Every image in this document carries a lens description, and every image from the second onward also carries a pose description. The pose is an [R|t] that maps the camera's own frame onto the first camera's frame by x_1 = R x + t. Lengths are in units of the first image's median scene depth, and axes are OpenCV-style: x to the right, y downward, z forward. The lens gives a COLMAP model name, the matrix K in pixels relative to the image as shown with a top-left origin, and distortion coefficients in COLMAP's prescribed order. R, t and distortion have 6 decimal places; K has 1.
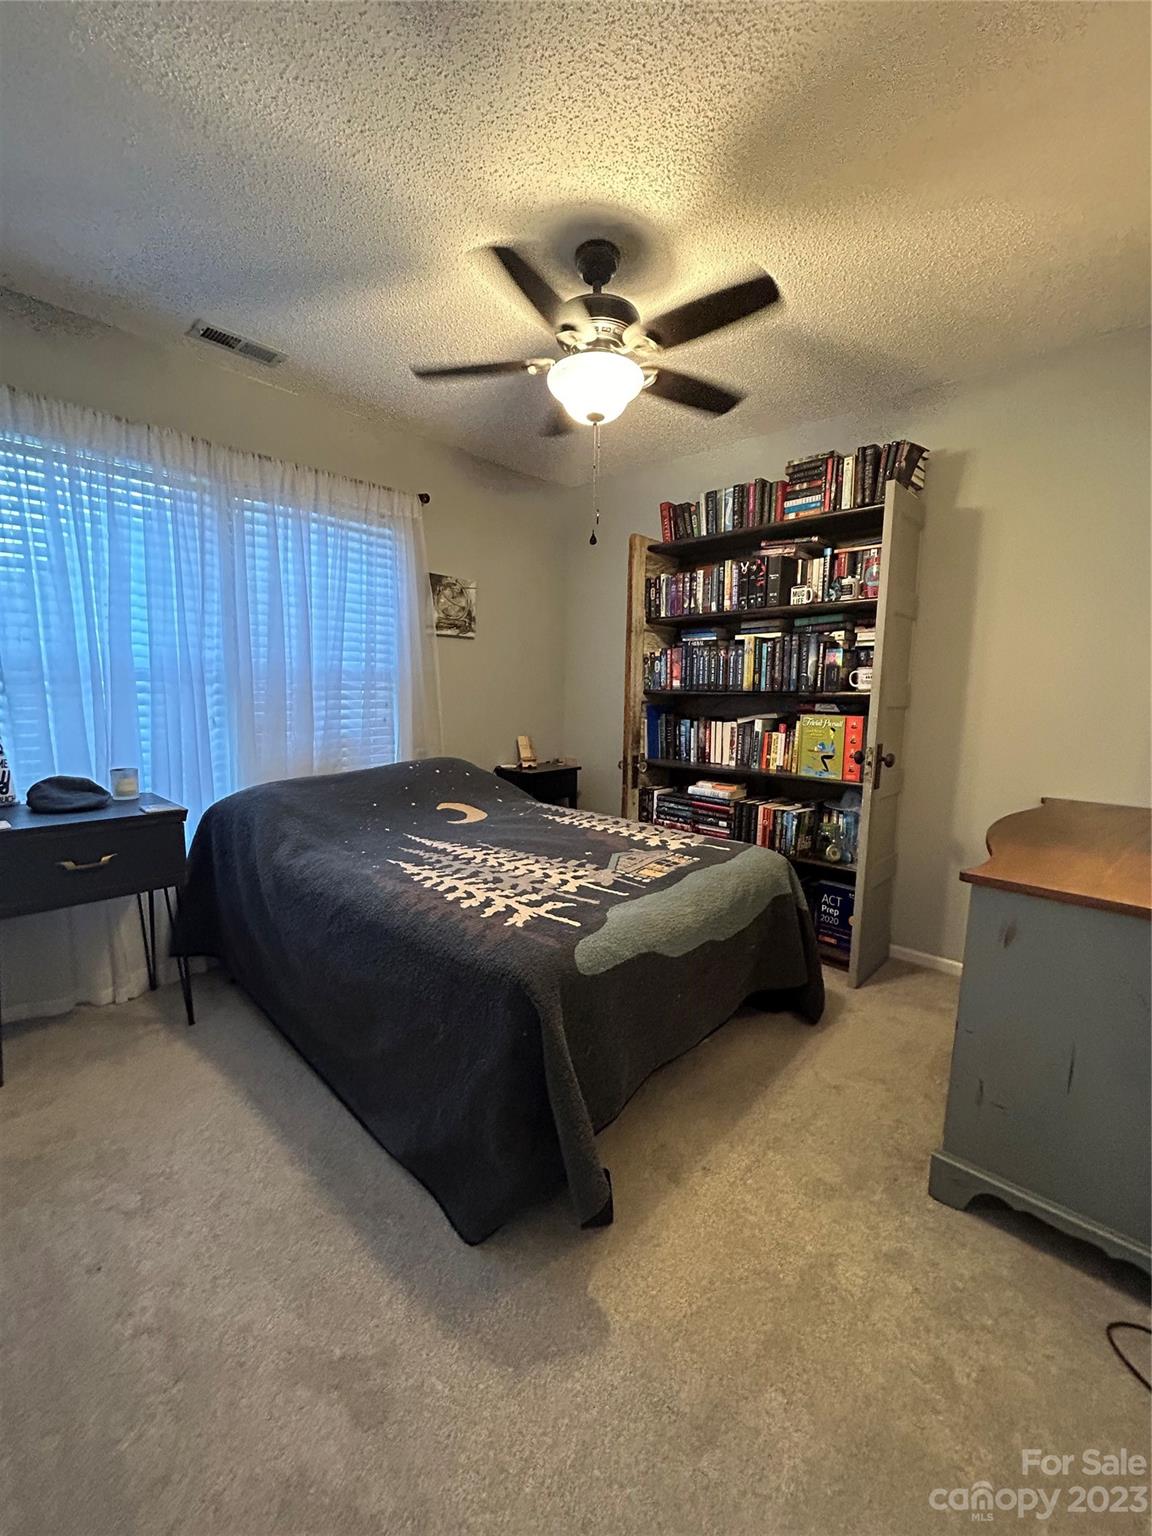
lens RADIAL K [[613.7, 0, 576.0], [0, 613.7, 768.0], [0, 0, 1]] dist [-0.001416, -0.000441]
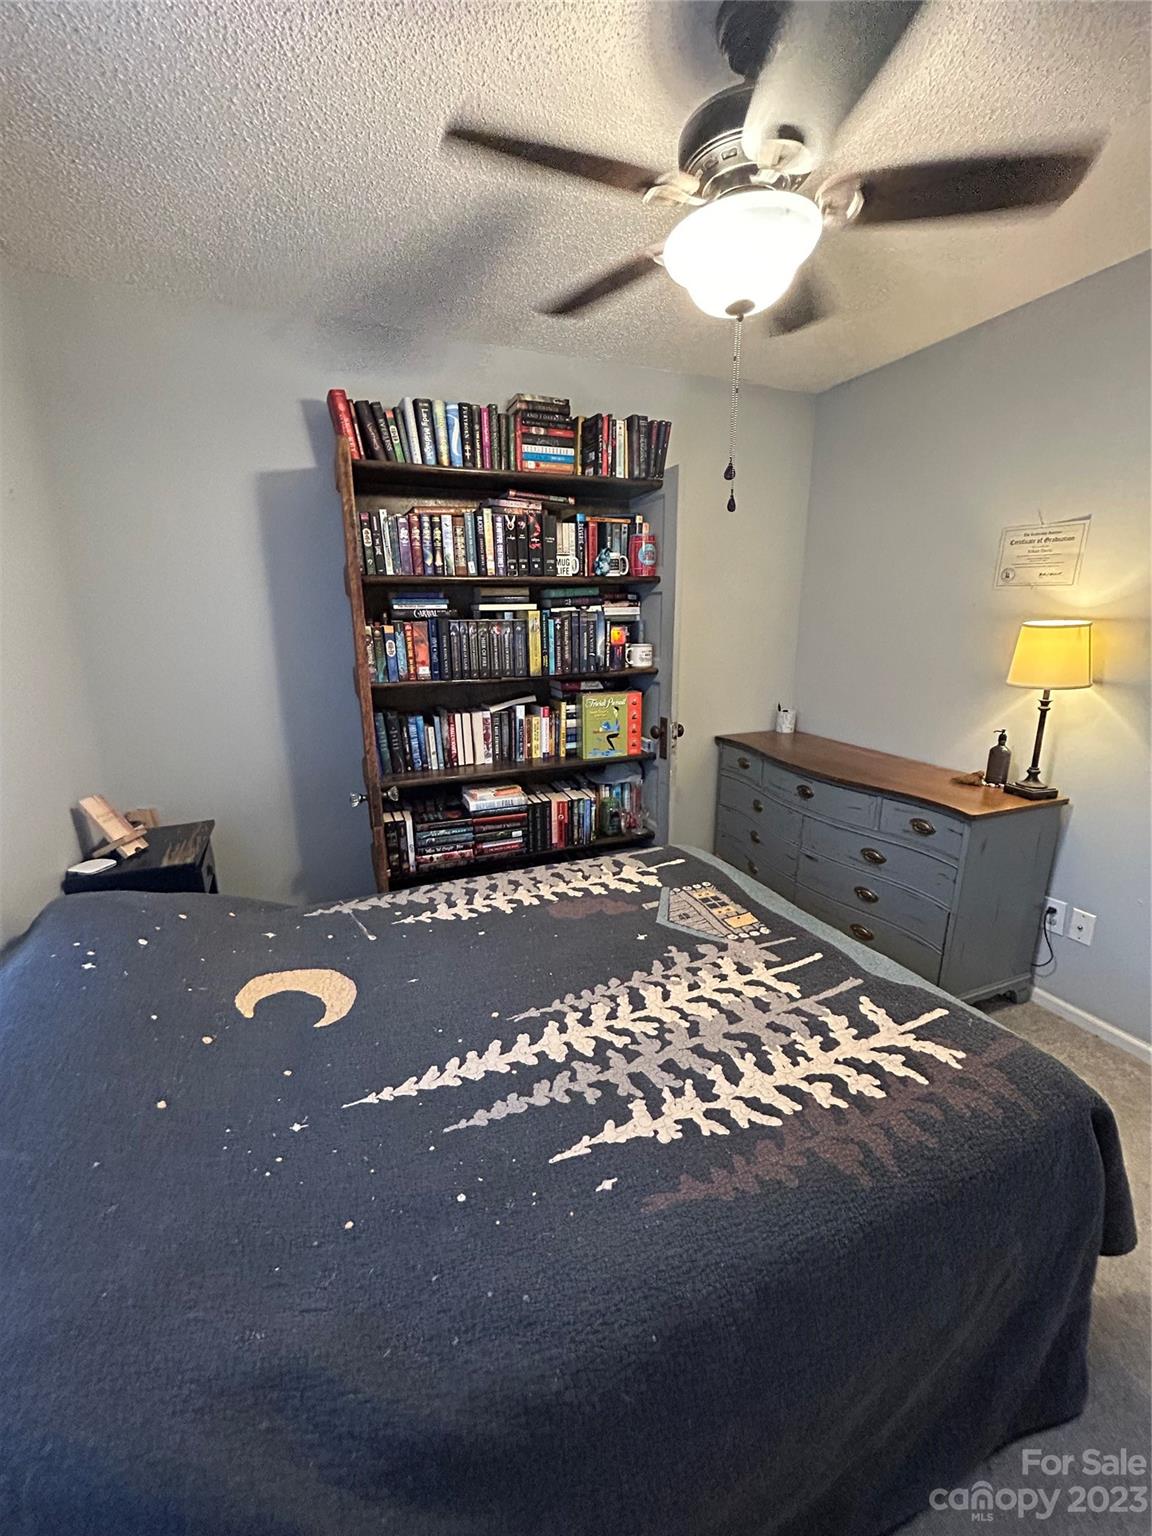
lens RADIAL K [[617.4, 0, 576.0], [0, 617.4, 768.0], [0, 0, 1]] dist [-0.003655, -0.001075]
pose [[0.418180, -0.242034, 0.875526, -0.499860], [0.131308, 0.969832, 0.205387, -0.179063], [-0.898824, 0.029074, 0.437345, 0.612700]]
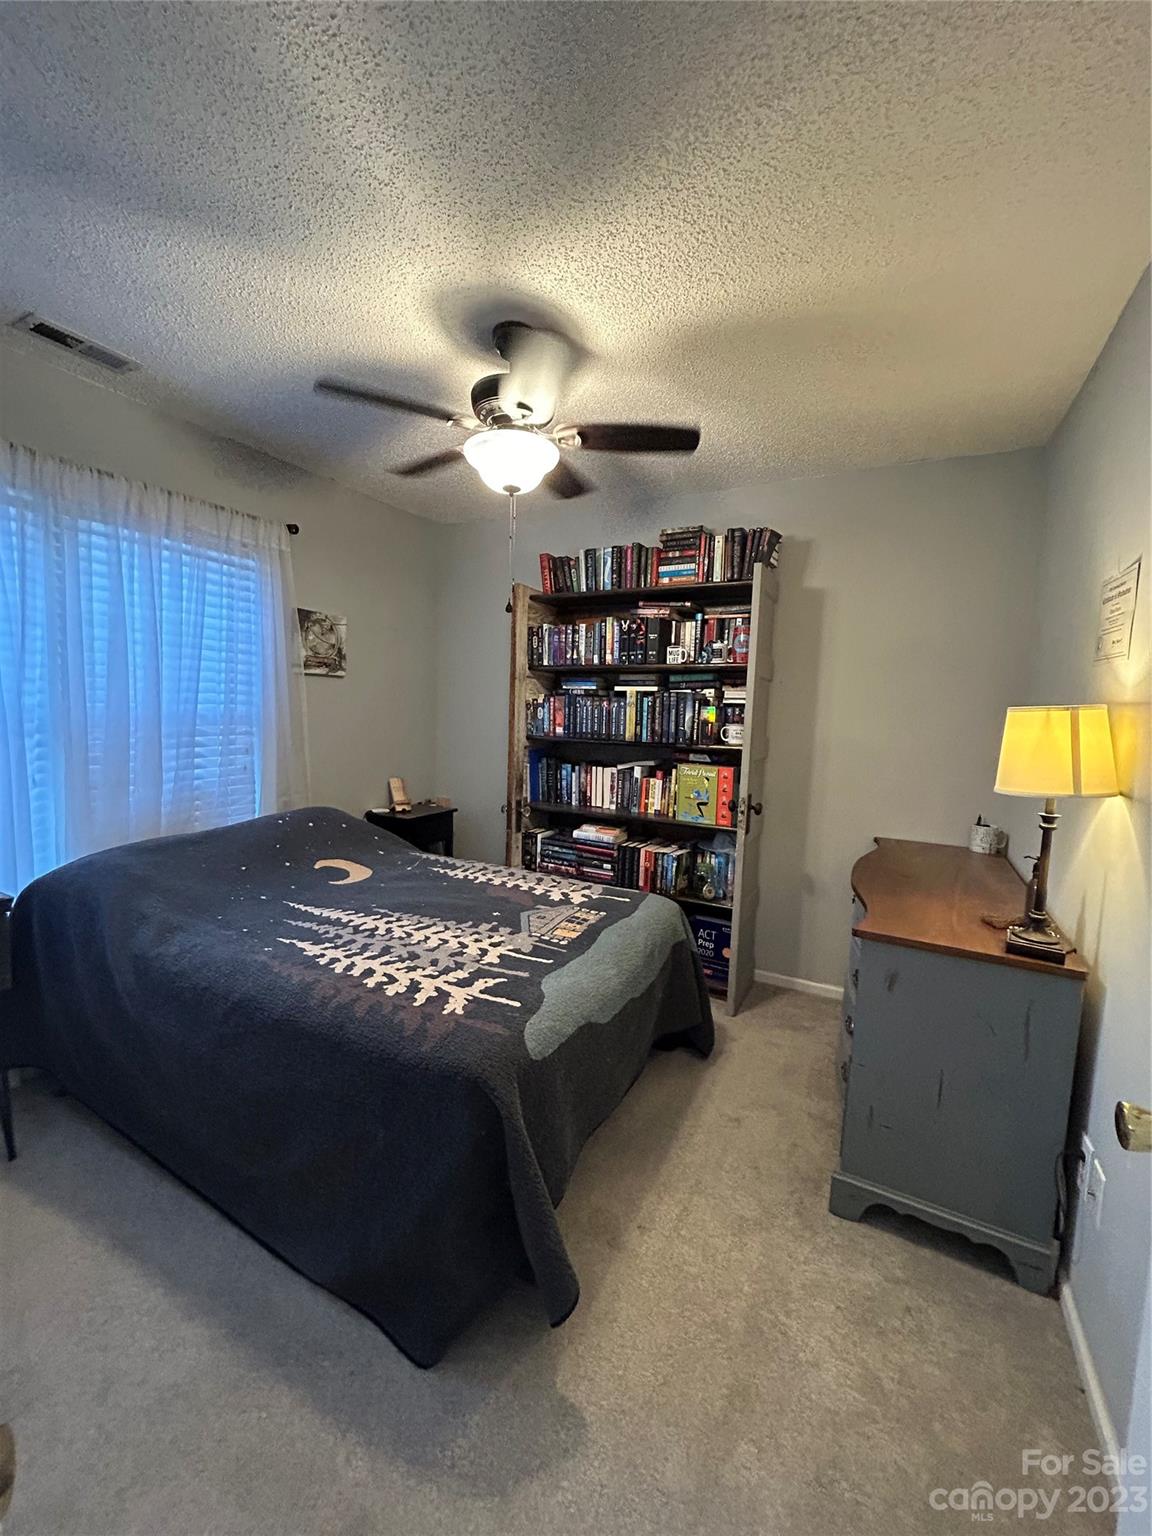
lens RADIAL K [[613.7, 0, 576.0], [0, 613.7, 768.0], [0, 0, 1]] dist [-0.001416, -0.000441]
pose [[0.964882, -0.007856, 0.262567, -0.093648], [0.014438, 0.999628, -0.023148, -0.059049], [-0.262287, 0.026126, 0.964636, 0.003527]]
